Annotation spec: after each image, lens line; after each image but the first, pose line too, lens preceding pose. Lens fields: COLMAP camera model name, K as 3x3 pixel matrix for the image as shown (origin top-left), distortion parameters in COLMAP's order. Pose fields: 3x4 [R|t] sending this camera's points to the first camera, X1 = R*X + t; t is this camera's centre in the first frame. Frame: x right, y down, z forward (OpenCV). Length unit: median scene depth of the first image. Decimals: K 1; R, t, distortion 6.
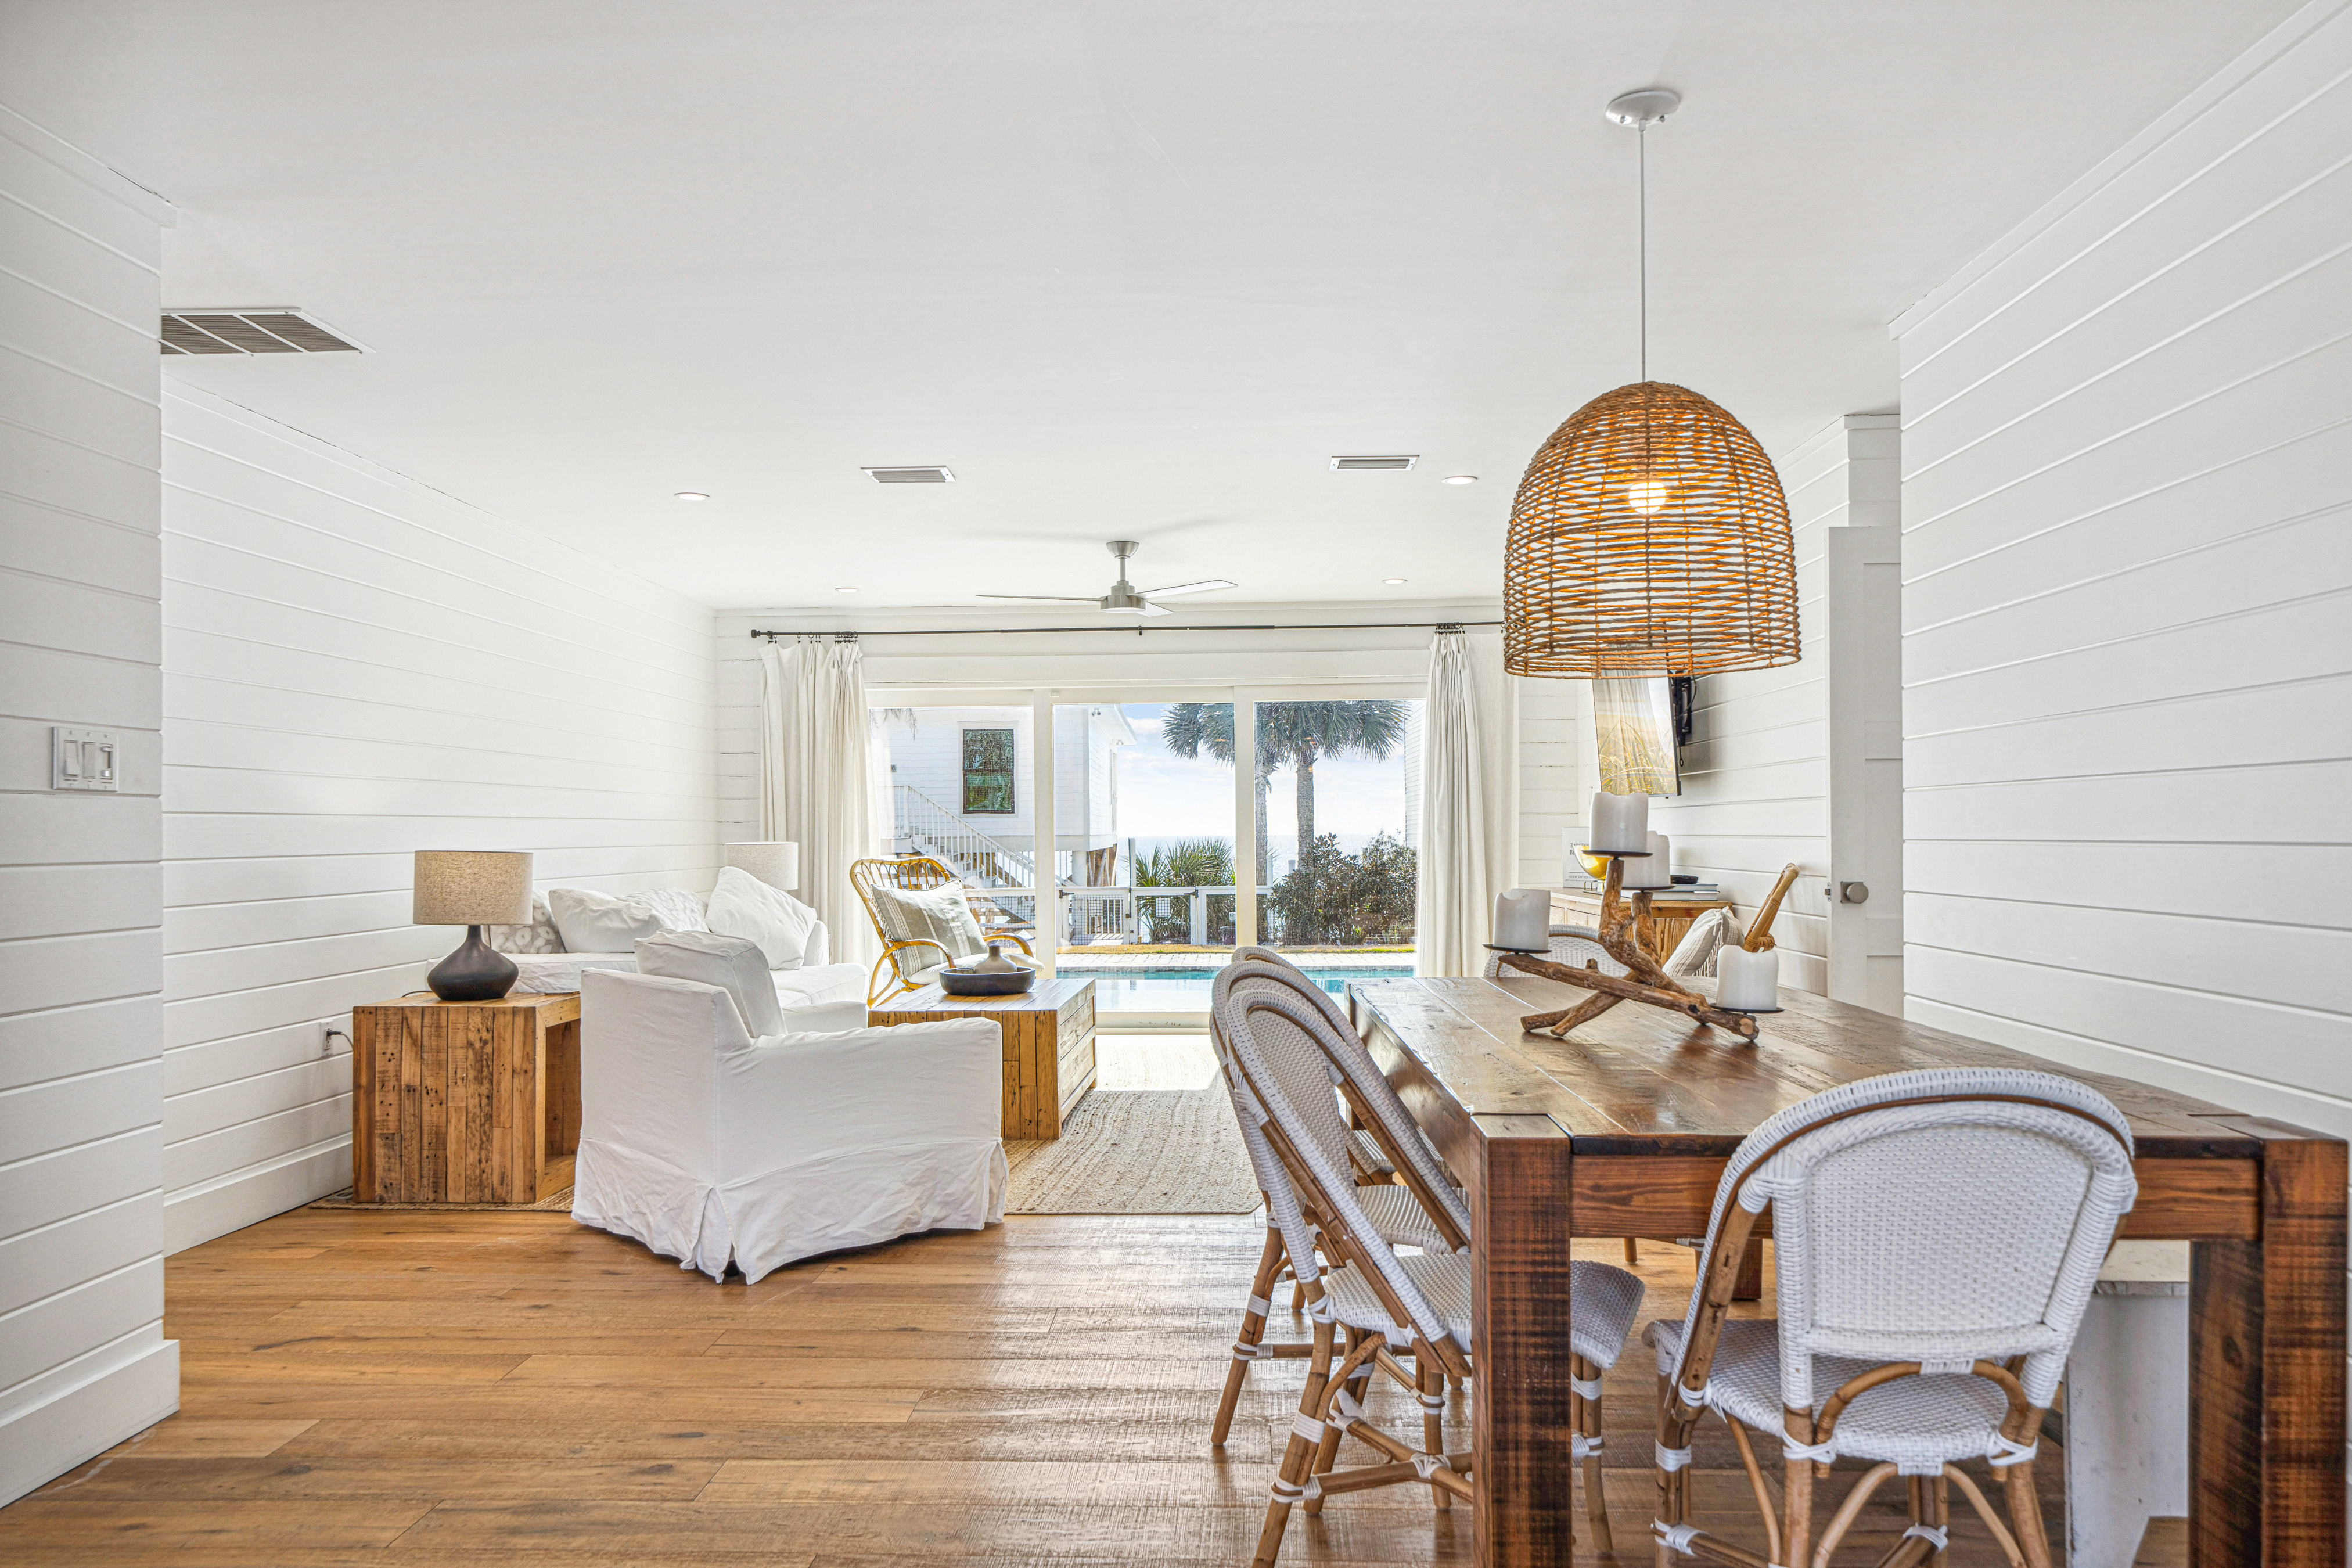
lens RADIAL K [[1592.6, 0, 1180.2], [0, 1592.6, 798.8], [0, 0, 1]] dist [-0.001352, -0.000236]
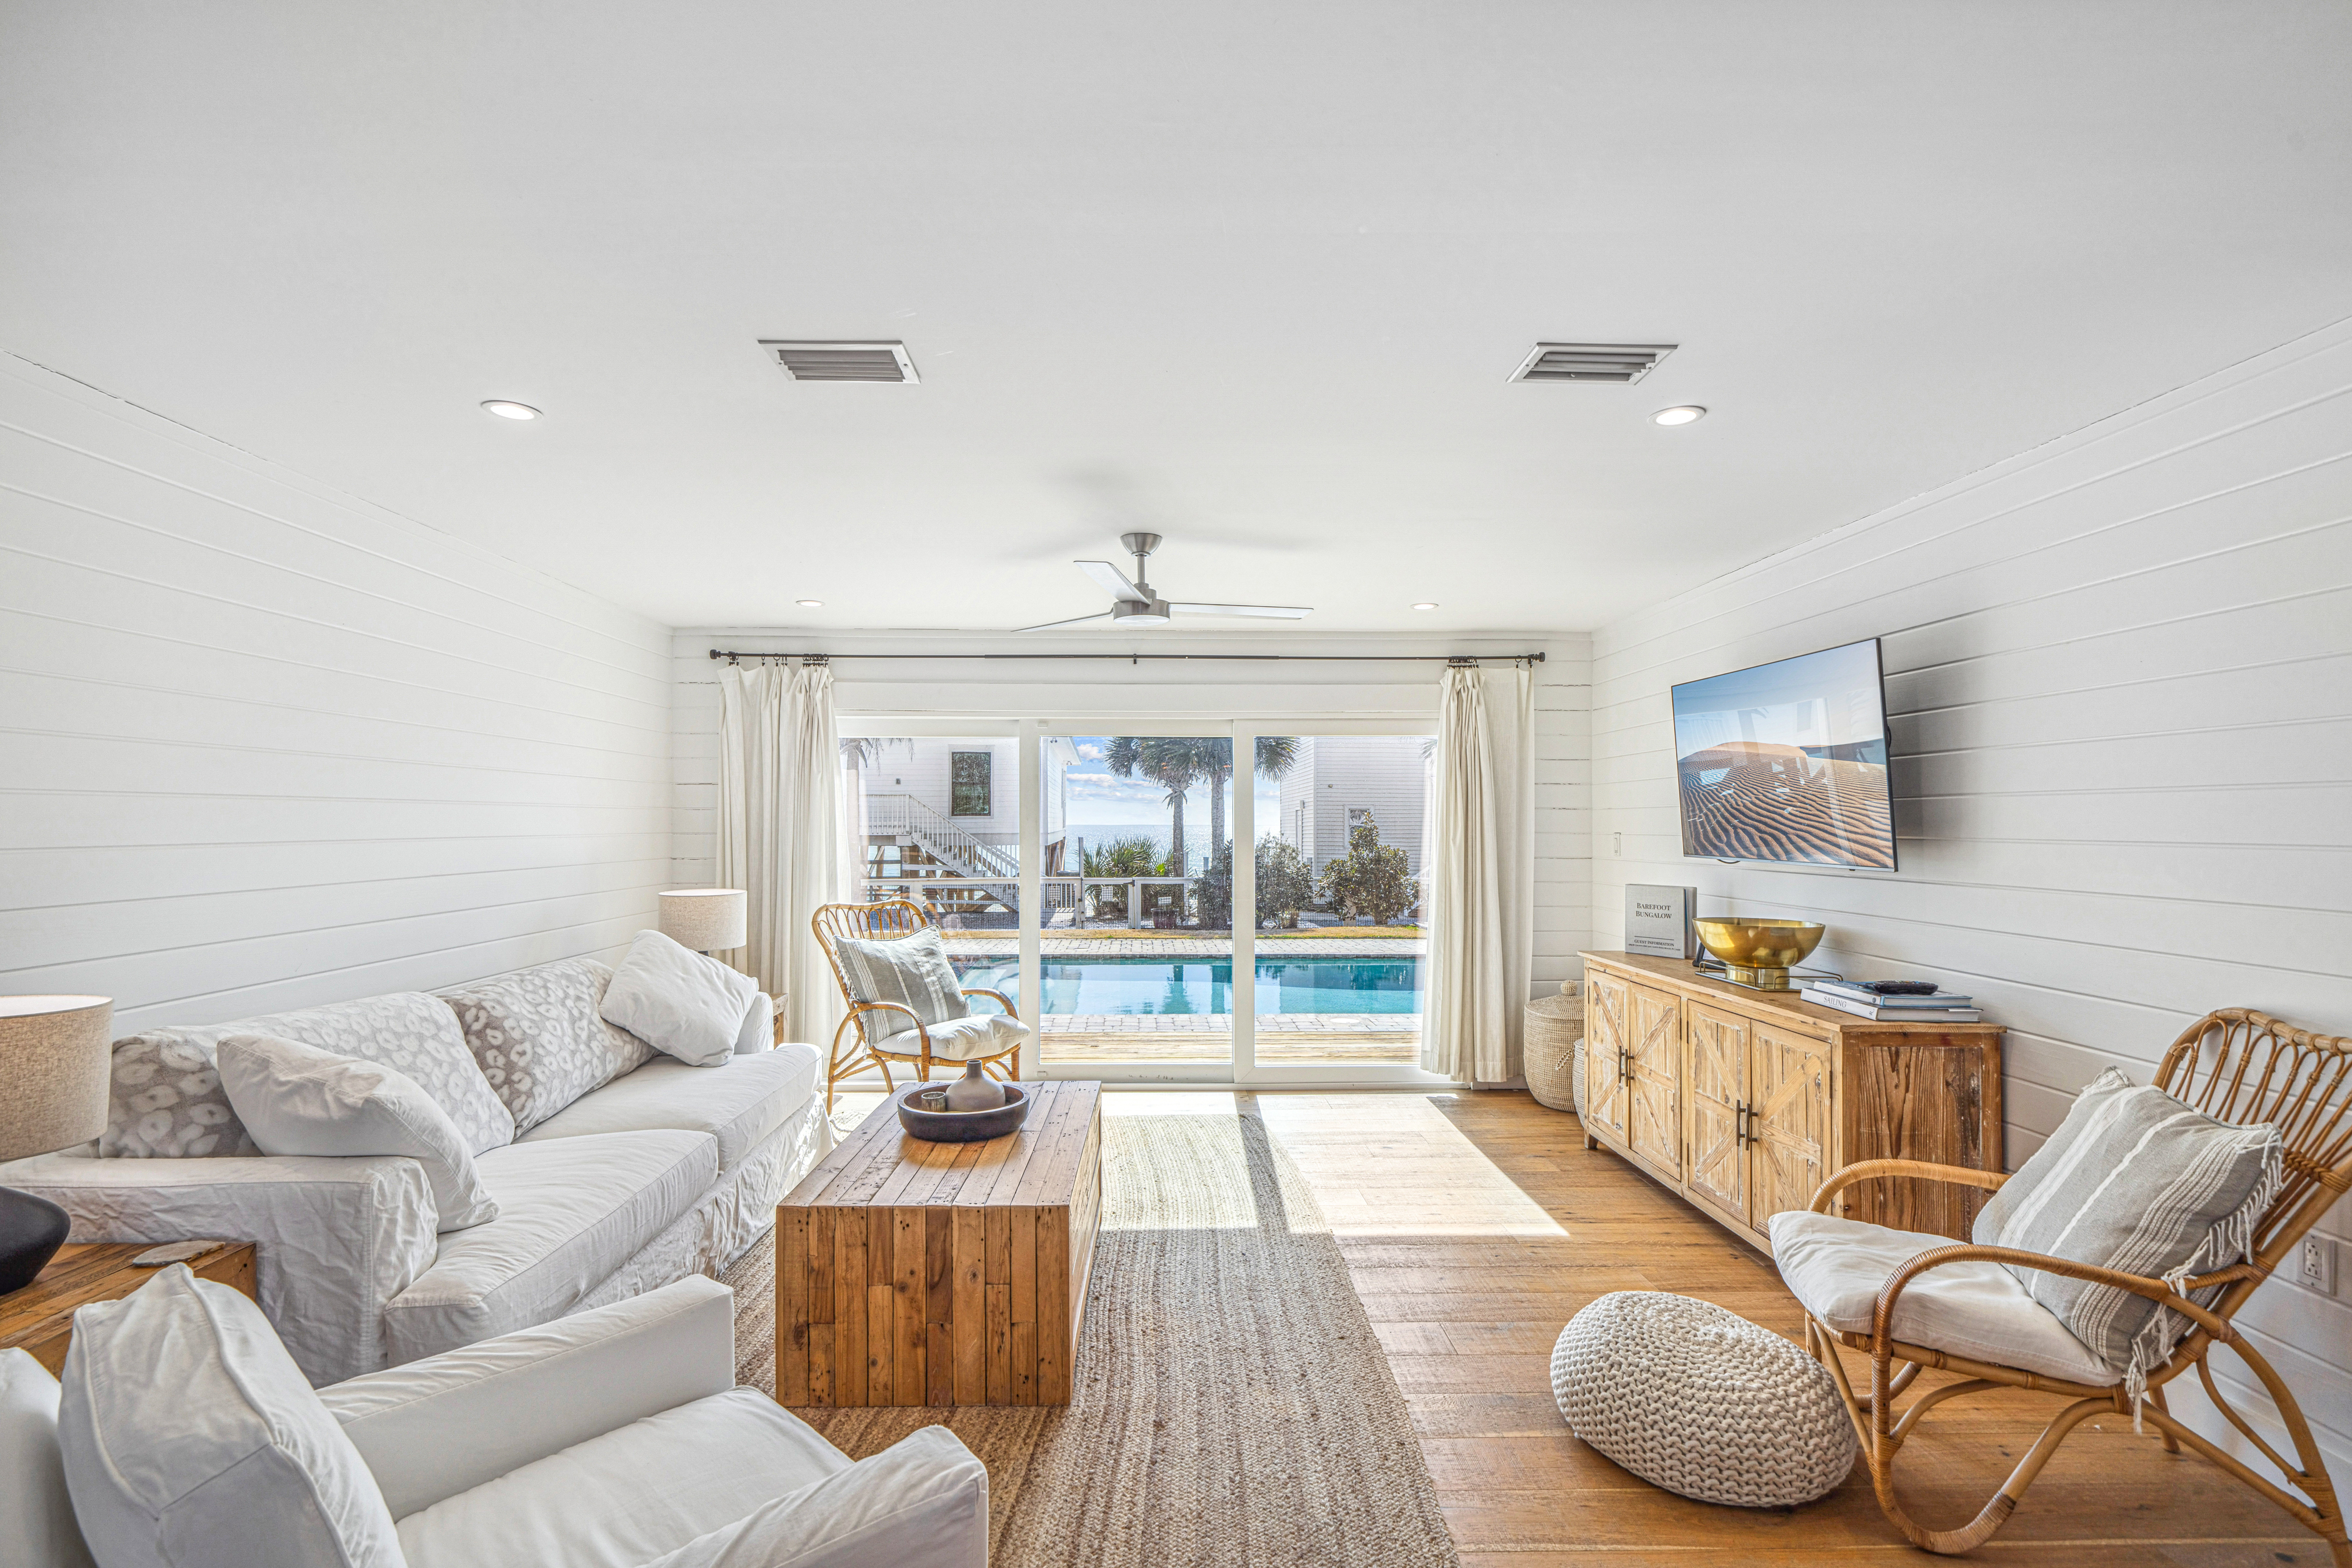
lens RADIAL K [[1089.1, 0, 1172.7], [0, 1089.1, 798.2], [0, 0, 1]] dist [-0.004135, 0.000055]
pose [[0.997960, 0.011333, 0.062829, -0.042658], [-0.011202, 0.999934, -0.002433, -0.022515], [-0.062852, 0.001724, 0.998021, 0.361827]]
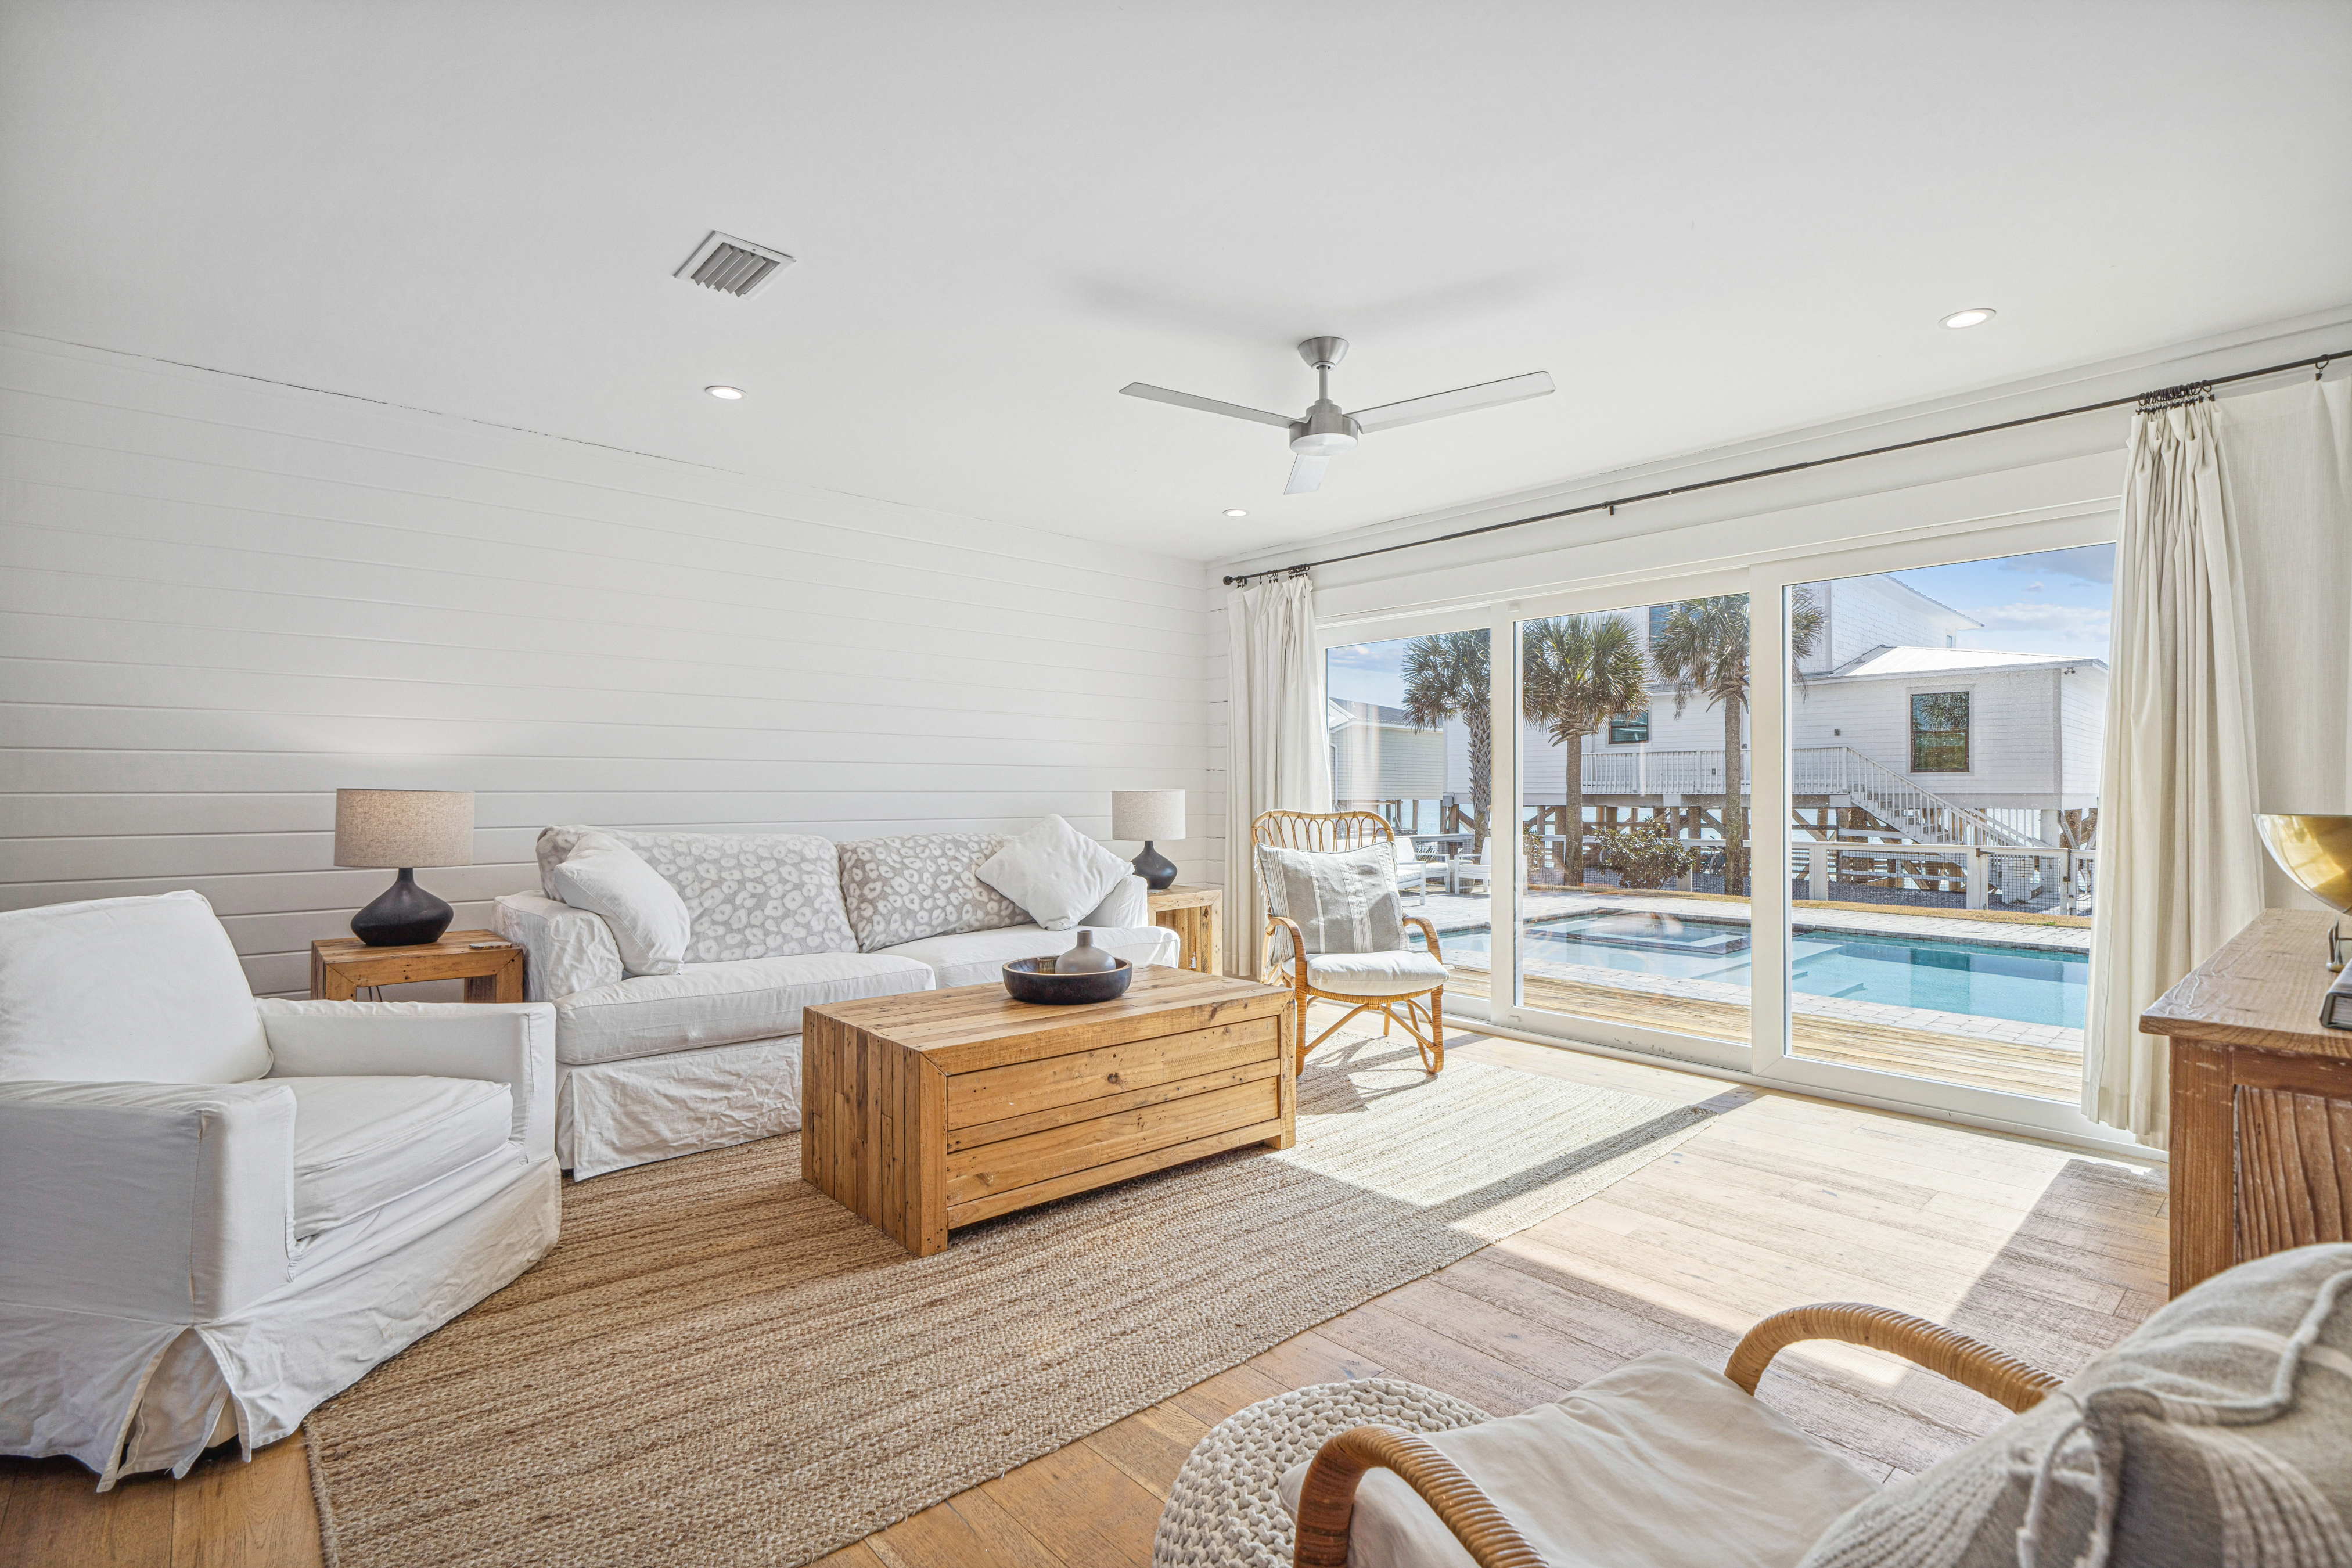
lens RADIAL K [[1091.0, 0, 1162.3], [0, 1091.0, 776.2], [0, 0, 1]] dist [0.001768, -0.000340]
pose [[0.691712, 0.001891, -0.722171, 0.197661], [0.005500, 0.999954, 0.007887, 0.012930], [0.722152, -0.009428, 0.691670, 0.505308]]
